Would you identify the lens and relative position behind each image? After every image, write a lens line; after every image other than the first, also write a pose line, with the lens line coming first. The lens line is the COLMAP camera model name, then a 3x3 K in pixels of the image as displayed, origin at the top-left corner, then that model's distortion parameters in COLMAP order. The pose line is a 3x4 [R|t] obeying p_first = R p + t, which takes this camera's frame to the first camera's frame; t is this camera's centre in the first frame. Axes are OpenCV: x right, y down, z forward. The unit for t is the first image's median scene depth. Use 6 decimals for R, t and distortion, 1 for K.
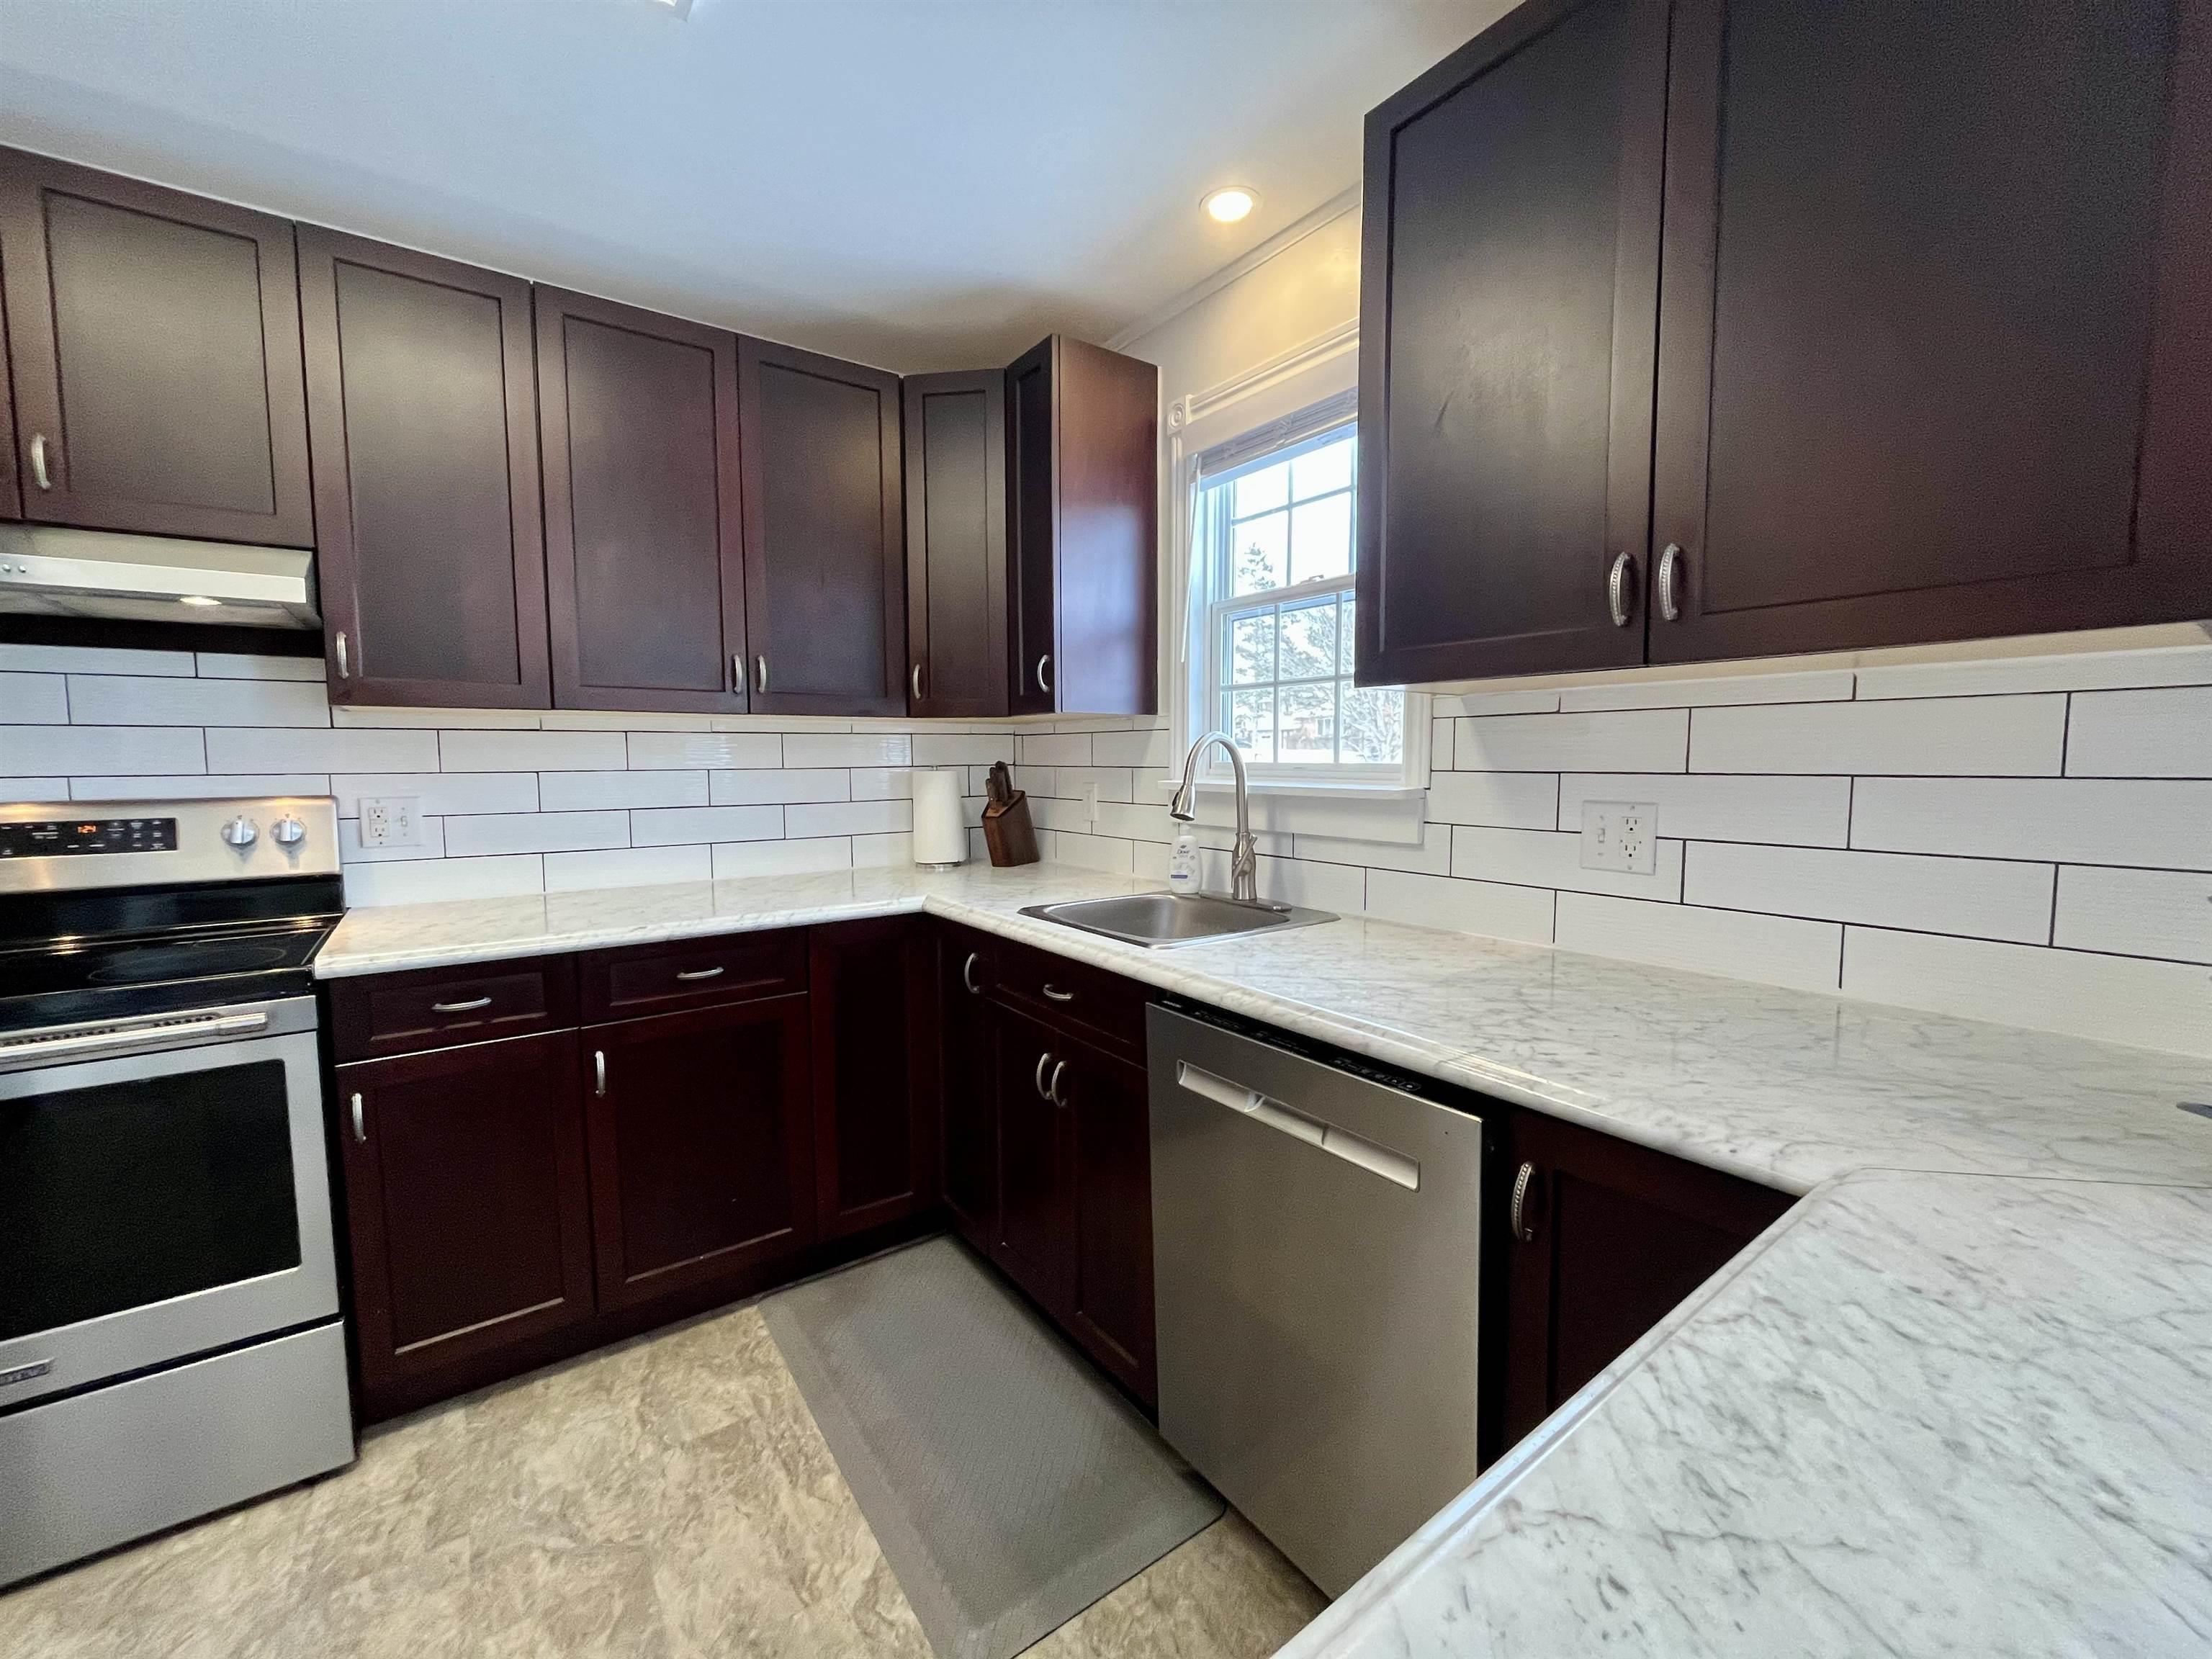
lens RADIAL K [[891.1, 0, 1096.9], [0, 891.1, 828.9], [0, 0, 1]] dist [-0.002845, -0.001928]
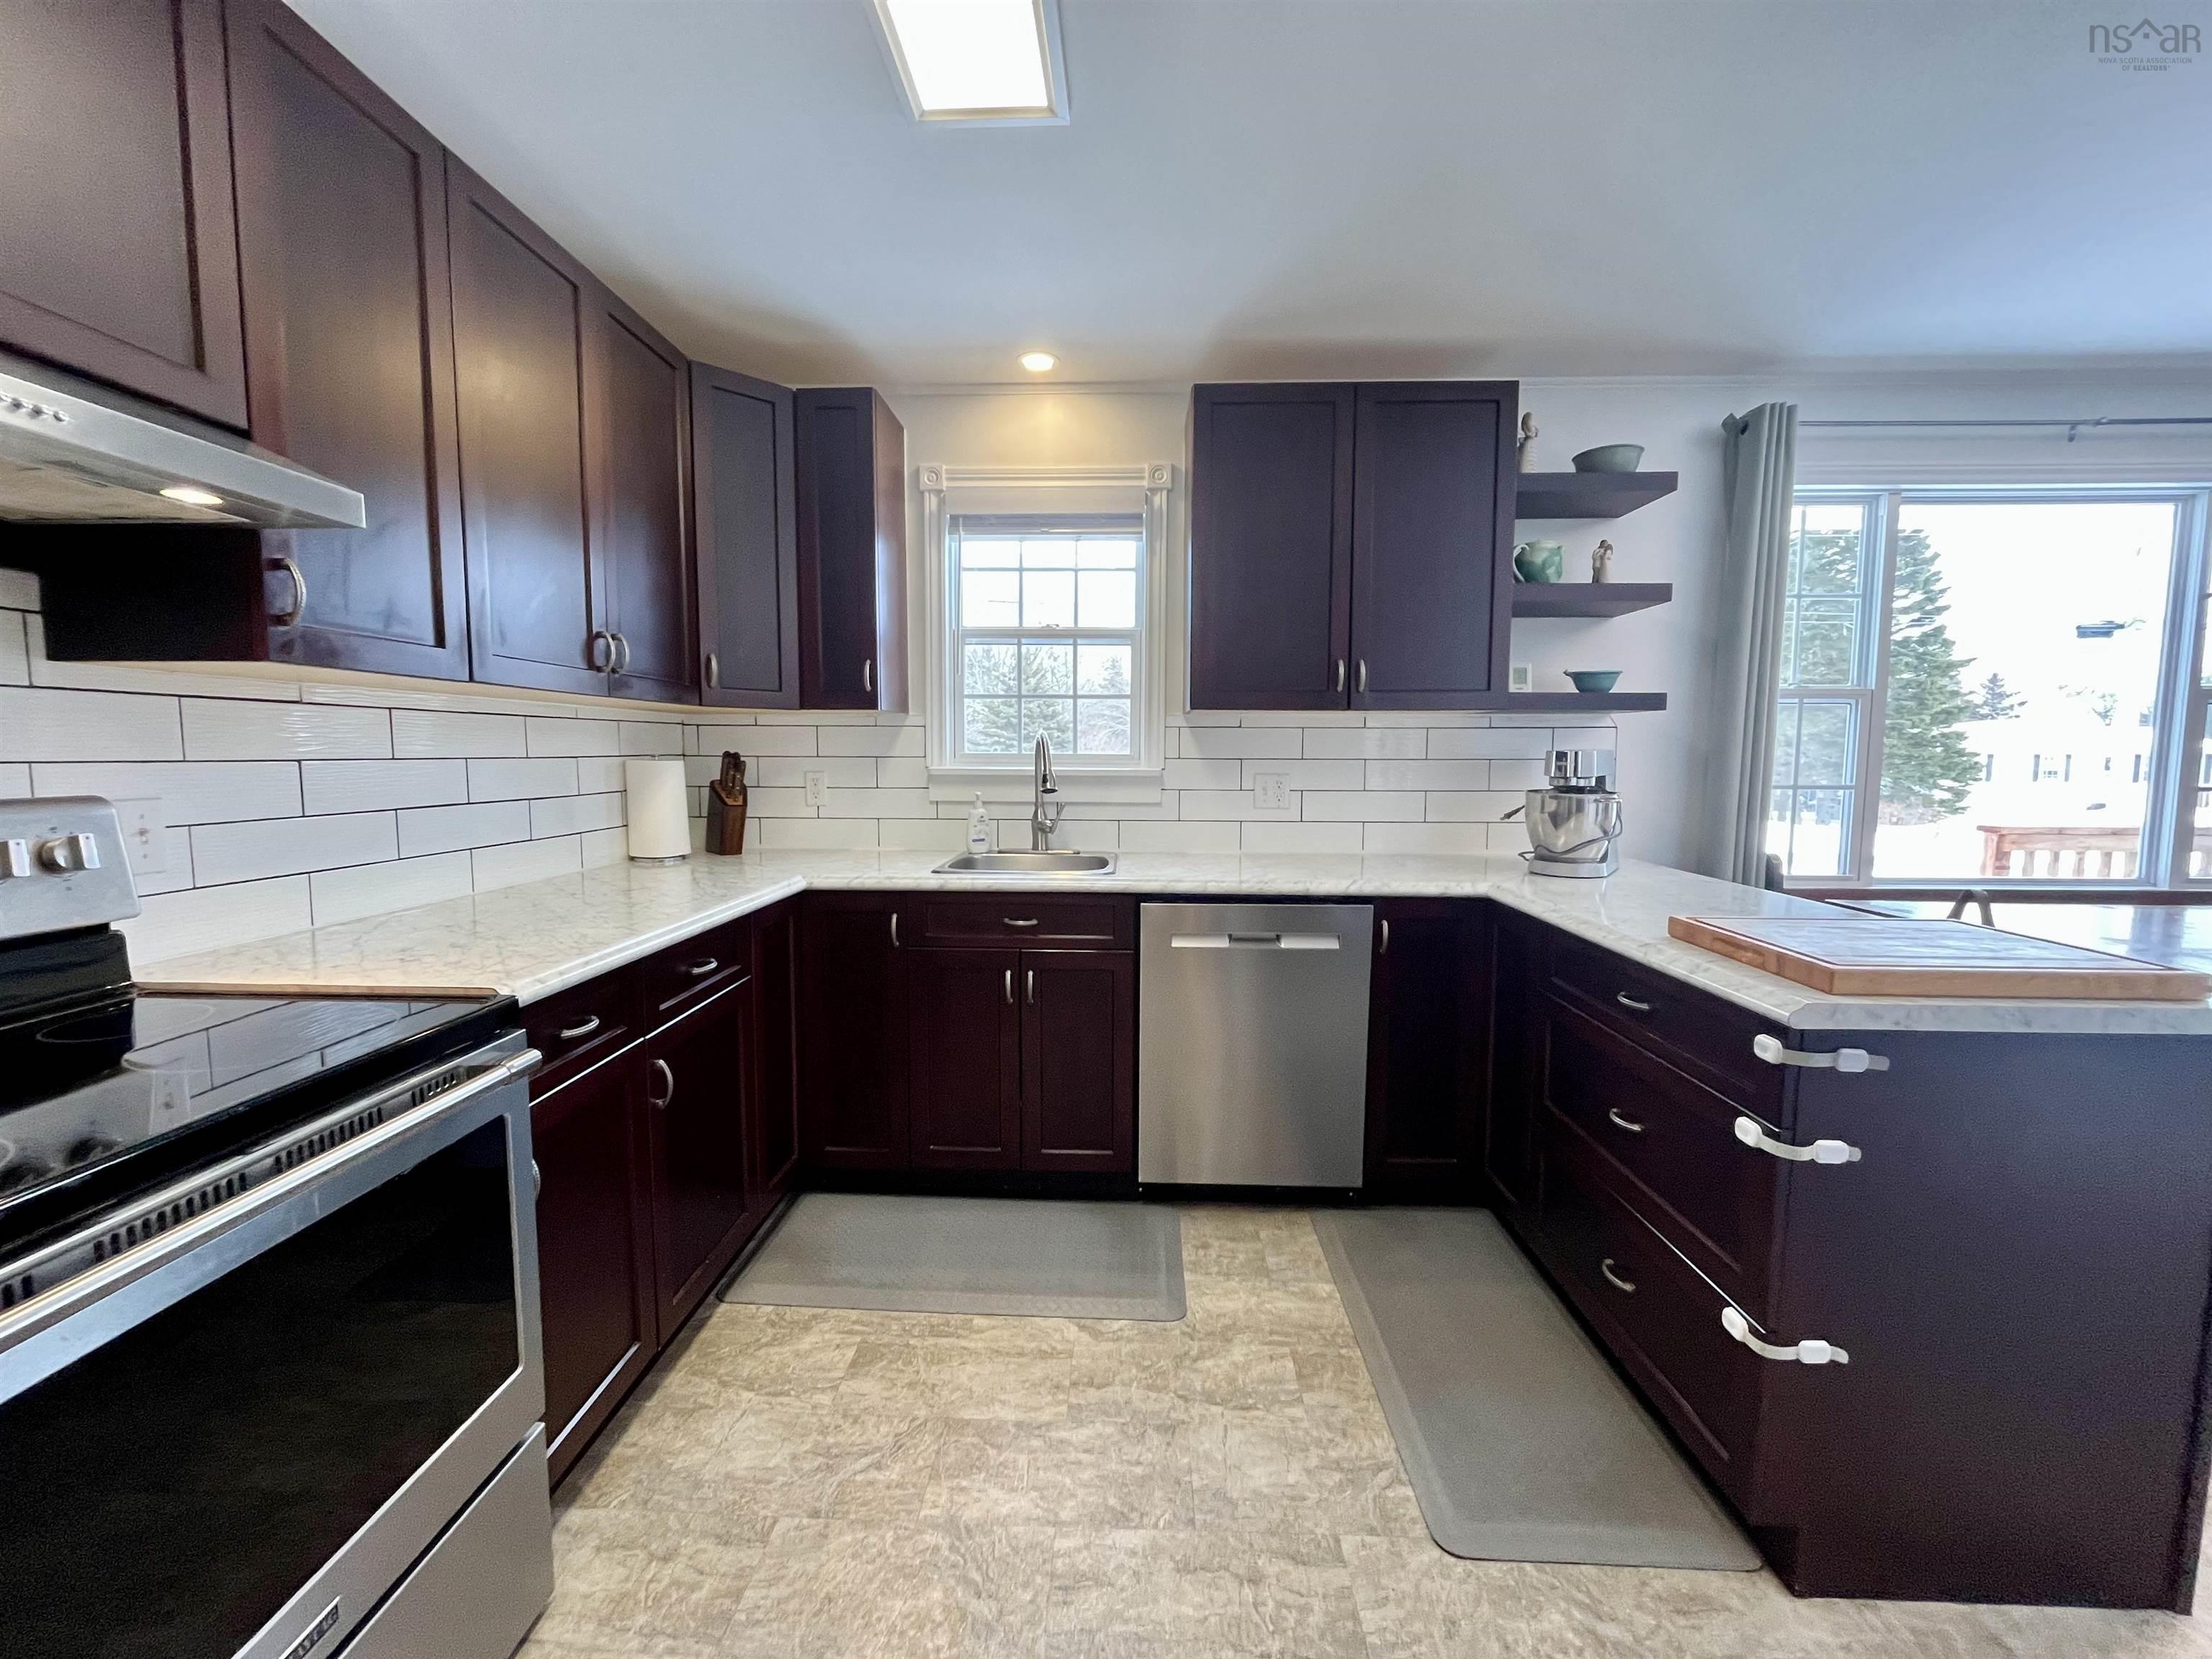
lens RADIAL K [[891.1, 0, 1102.8], [0, 891.1, 829.0], [0, 0, 1]] dist [-0.002845, -0.001928]
pose [[0.615709, -0.060583, 0.785641, -0.992451], [0.057135, 0.997848, 0.032170, 0.006383], [-0.785900, 0.025080, 0.617845, 0.058042]]
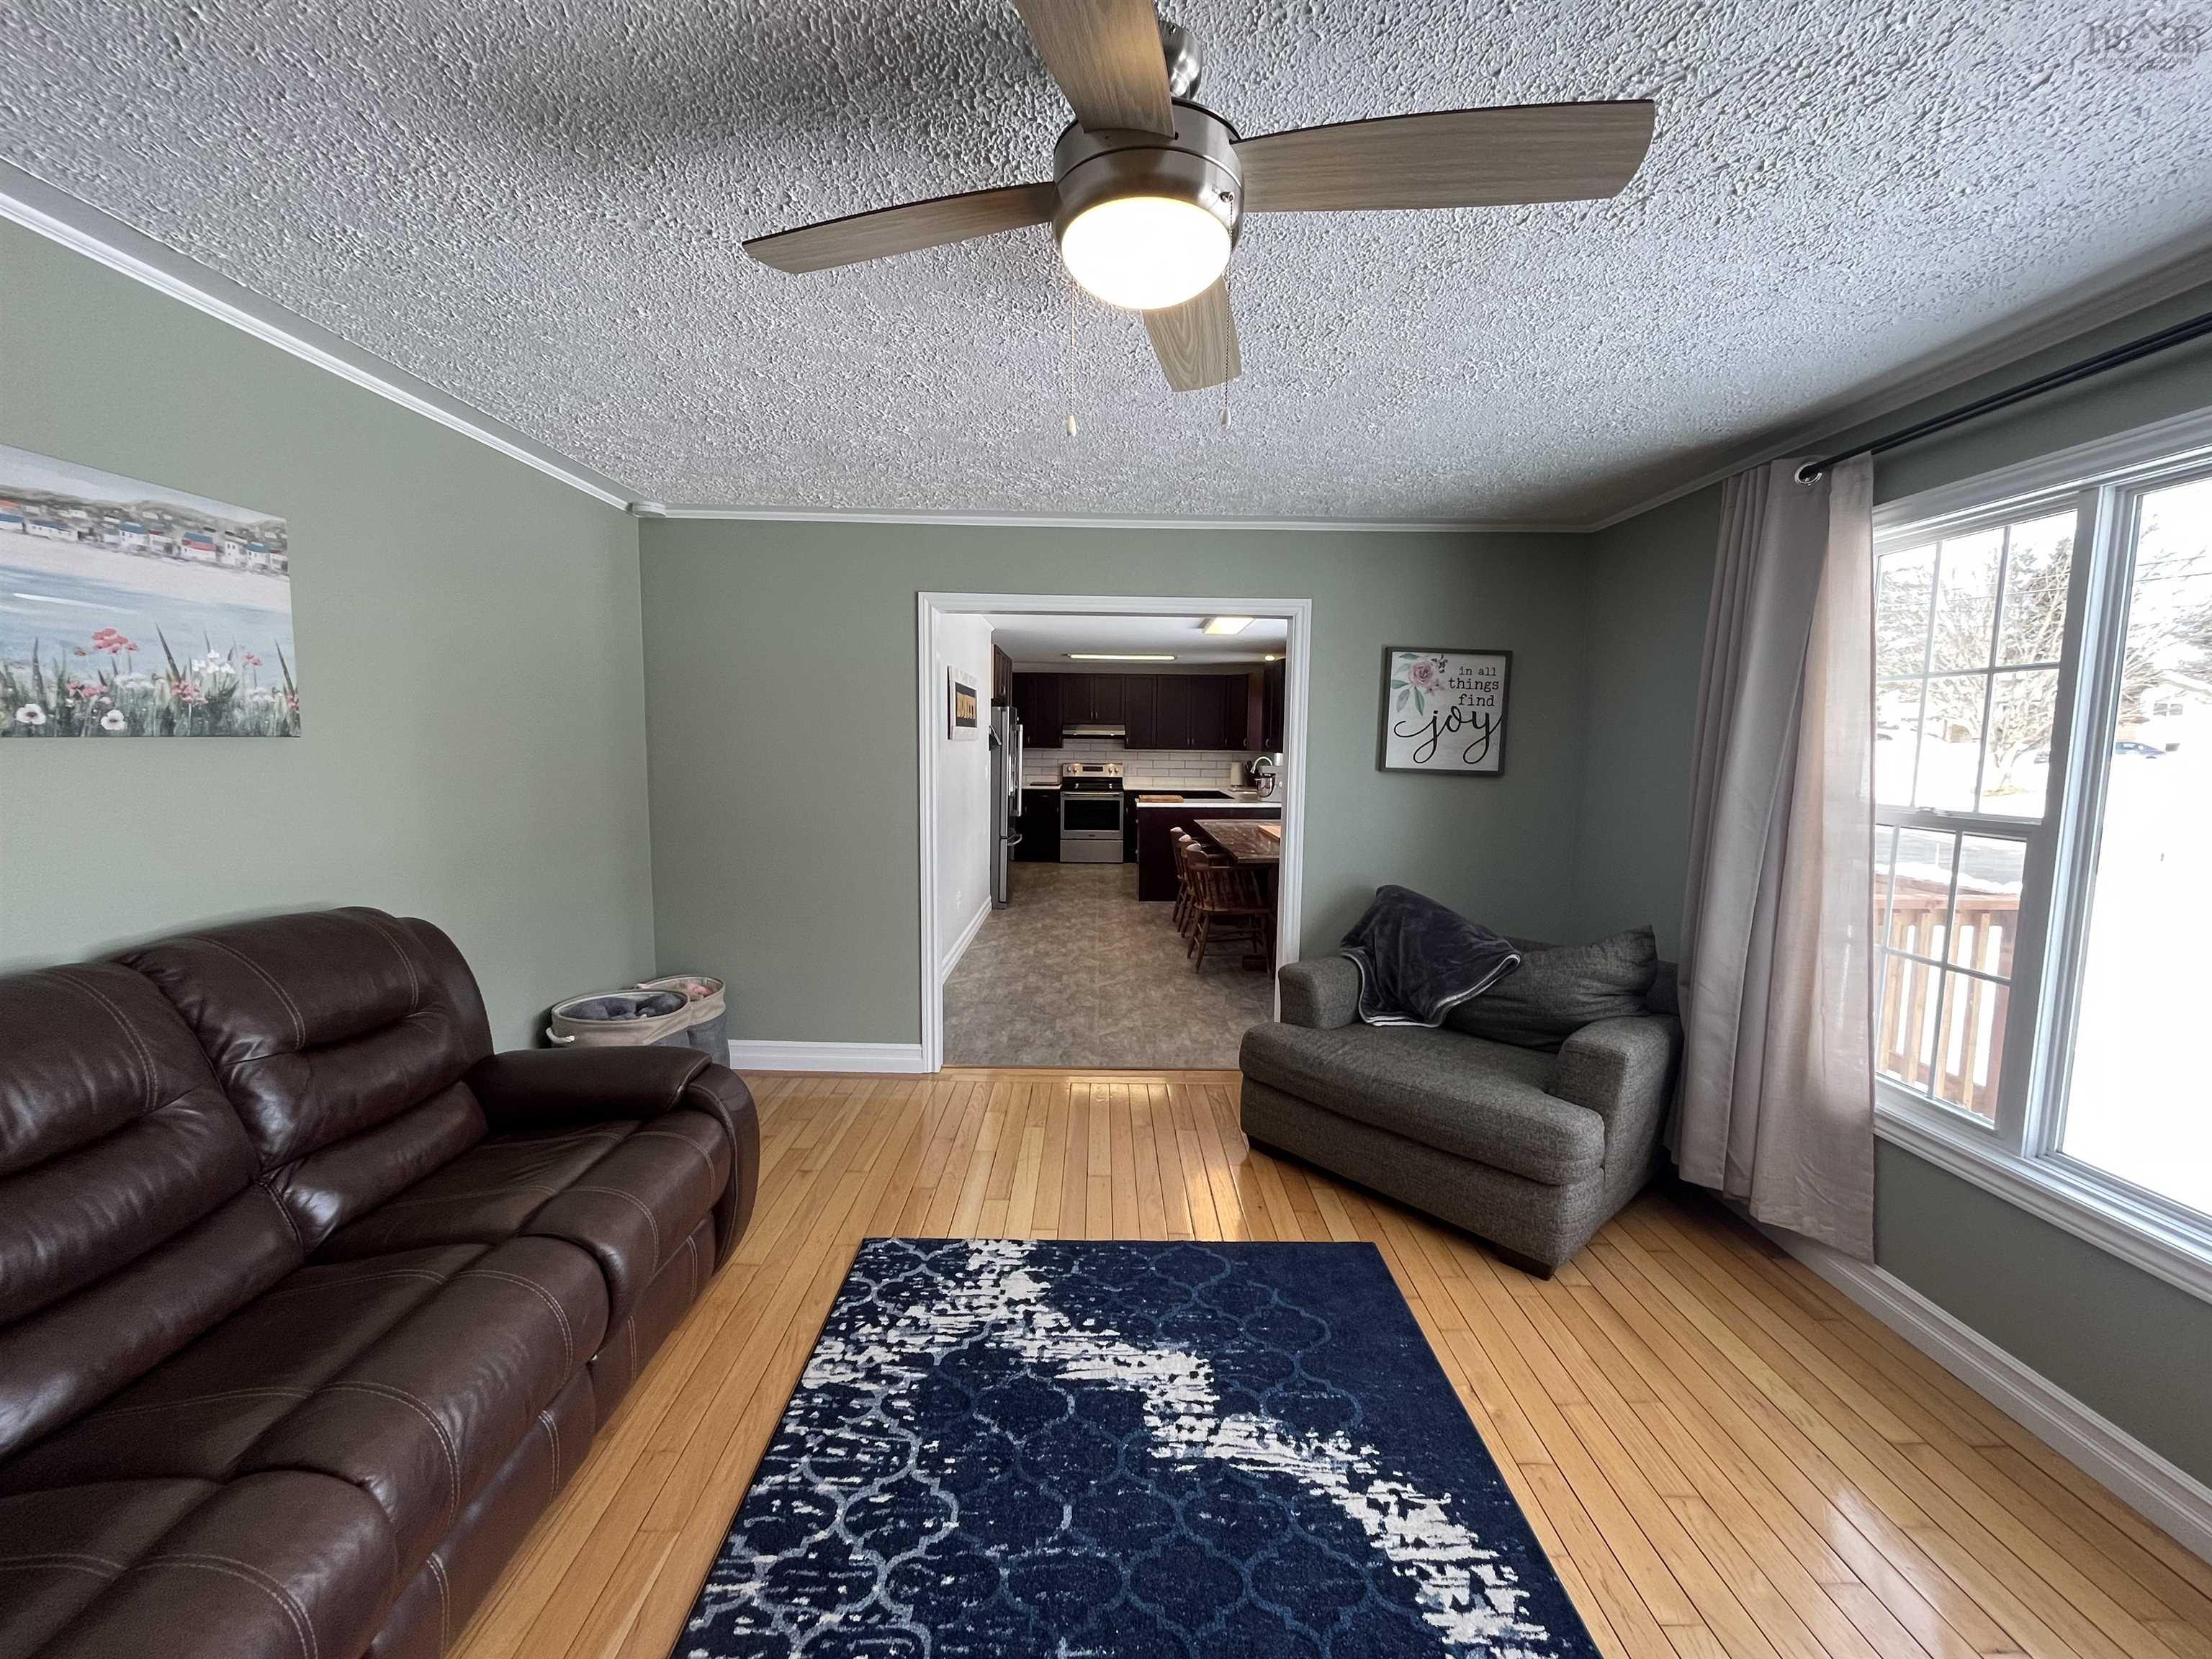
lens RADIAL K [[891.1, 0, 1118.9], [0, 891.1, 829.7], [0, 0, 1]] dist [-0.002845, -0.001928]
pose [[0.831585, 0.068664, -0.551137, 2.564828], [-0.066356, 0.997504, 0.024154, 0.275112], [0.551420, 0.016485, 0.834065, -4.192855]]
